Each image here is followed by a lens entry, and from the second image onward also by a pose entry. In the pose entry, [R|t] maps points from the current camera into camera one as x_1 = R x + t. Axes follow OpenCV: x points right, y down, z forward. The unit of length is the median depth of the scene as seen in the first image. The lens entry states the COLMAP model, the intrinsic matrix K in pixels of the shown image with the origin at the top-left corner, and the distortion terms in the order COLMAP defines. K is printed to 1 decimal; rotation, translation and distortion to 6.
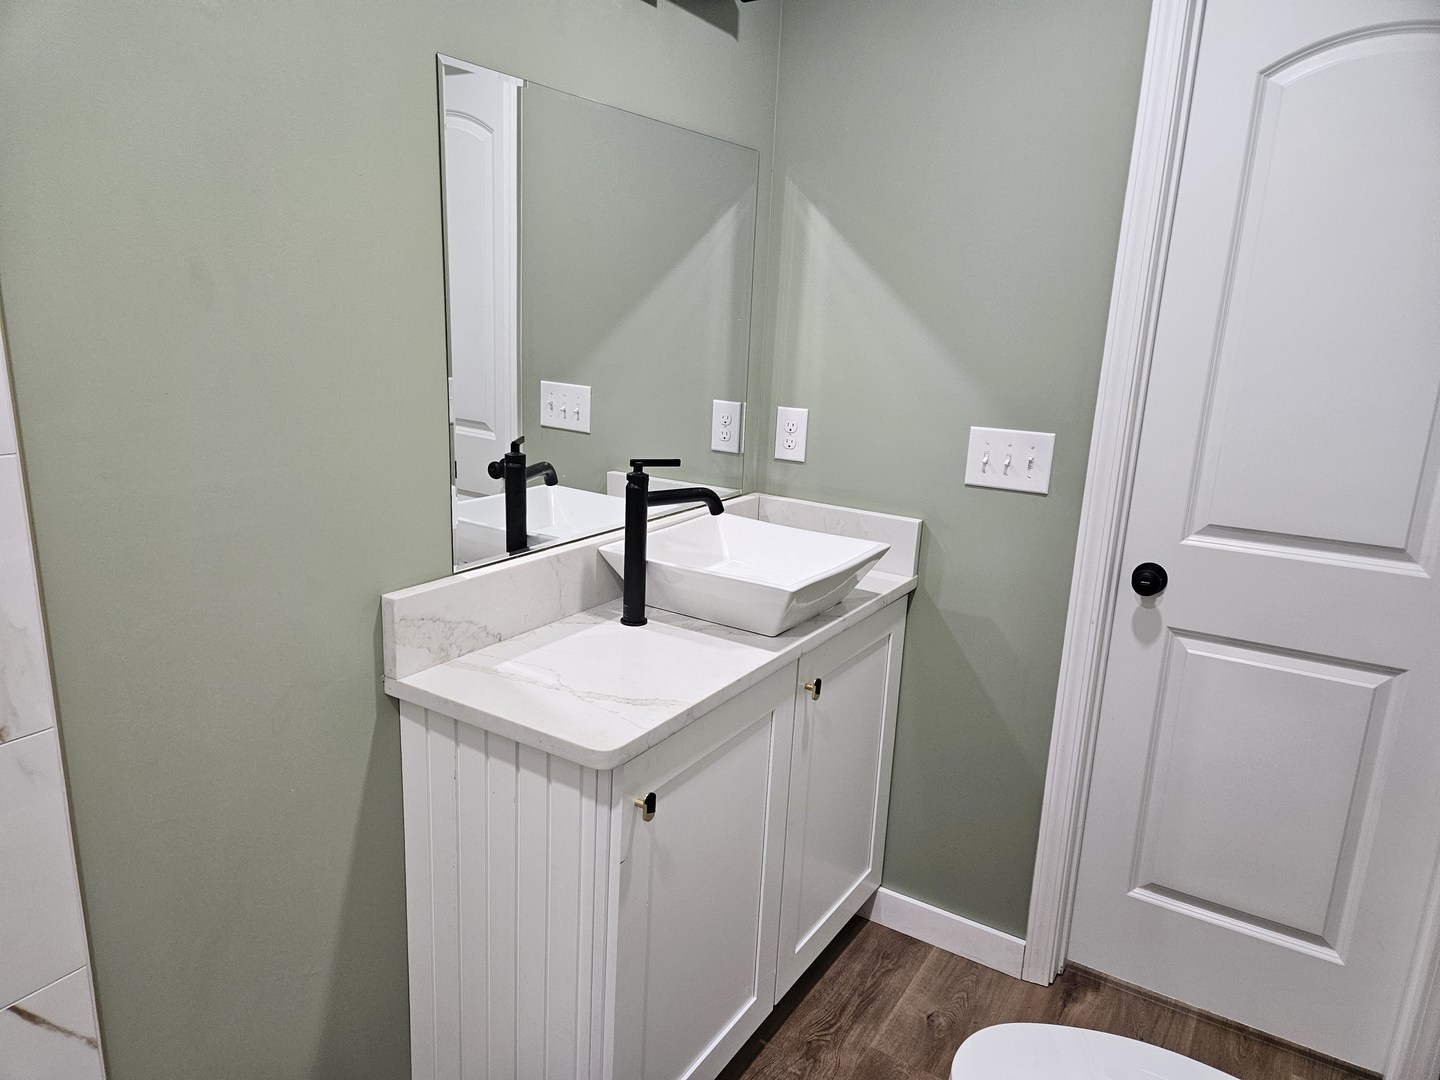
lens RADIAL K [[958.7, 0, 709.7], [0, 958.7, 540.0], [0, 0, 1]] dist [0.063623, -0.051285]
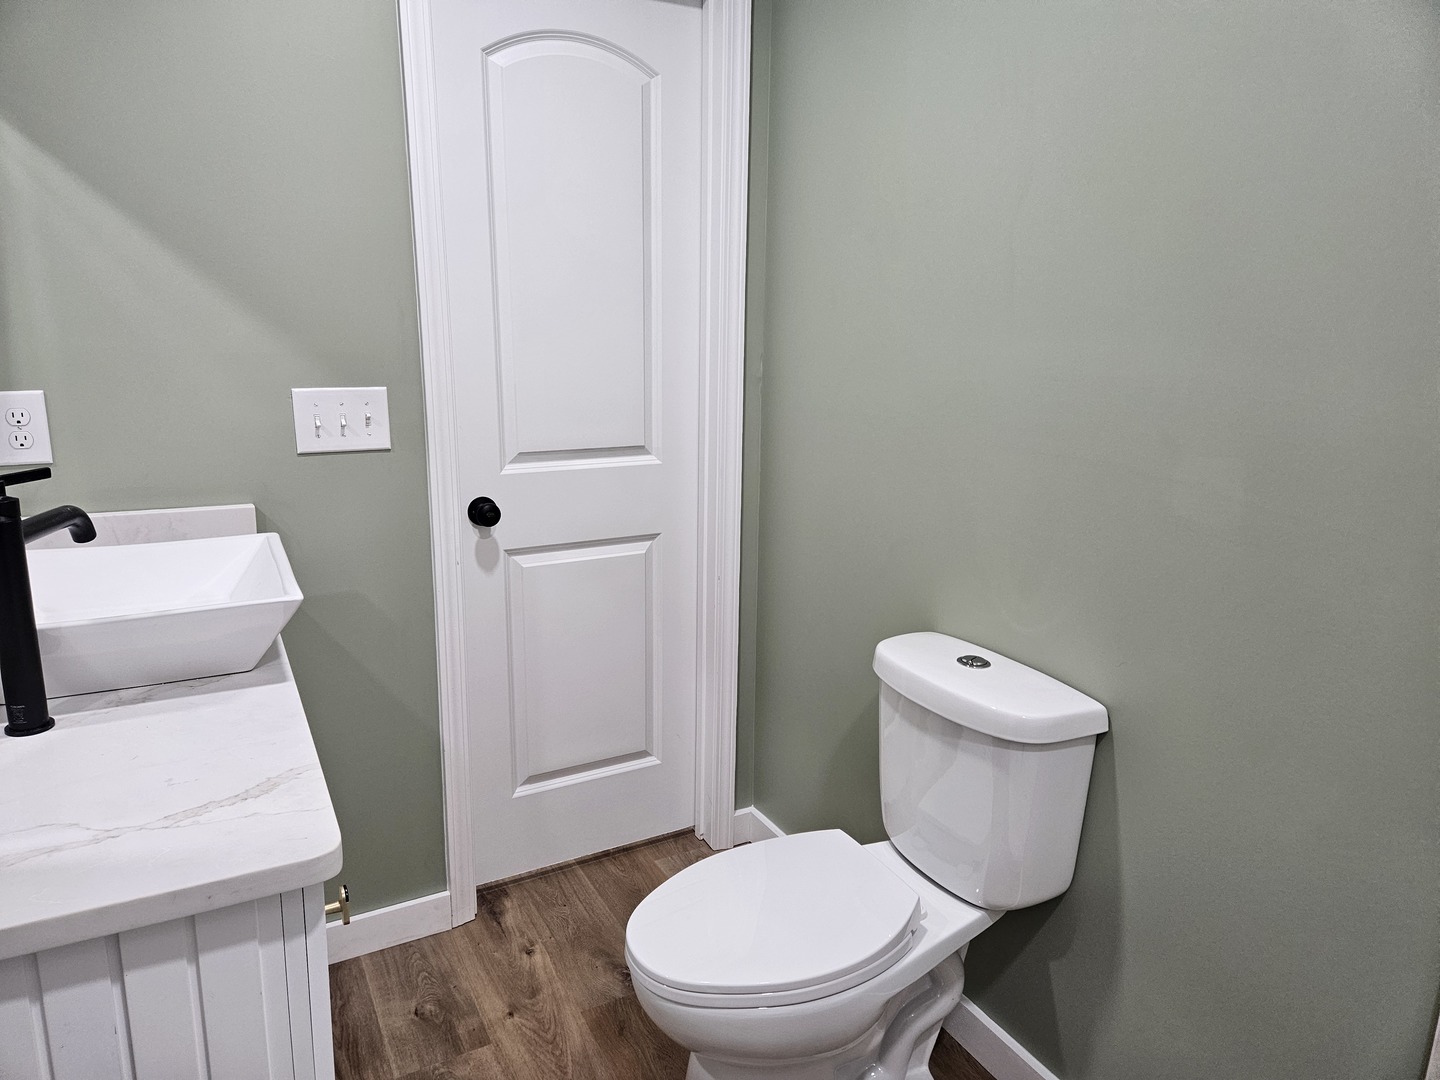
lens RADIAL K [[958.7, 0, 711.8], [0, 958.7, 529.9], [0, 0, 1]] dist [0.063623, -0.051285]
pose [[0.481703, -0.221688, 0.847831, -0.343804], [0.205597, 0.969060, 0.136575, -0.034858], [-0.851876, 0.108523, 0.512377, 0.228921]]
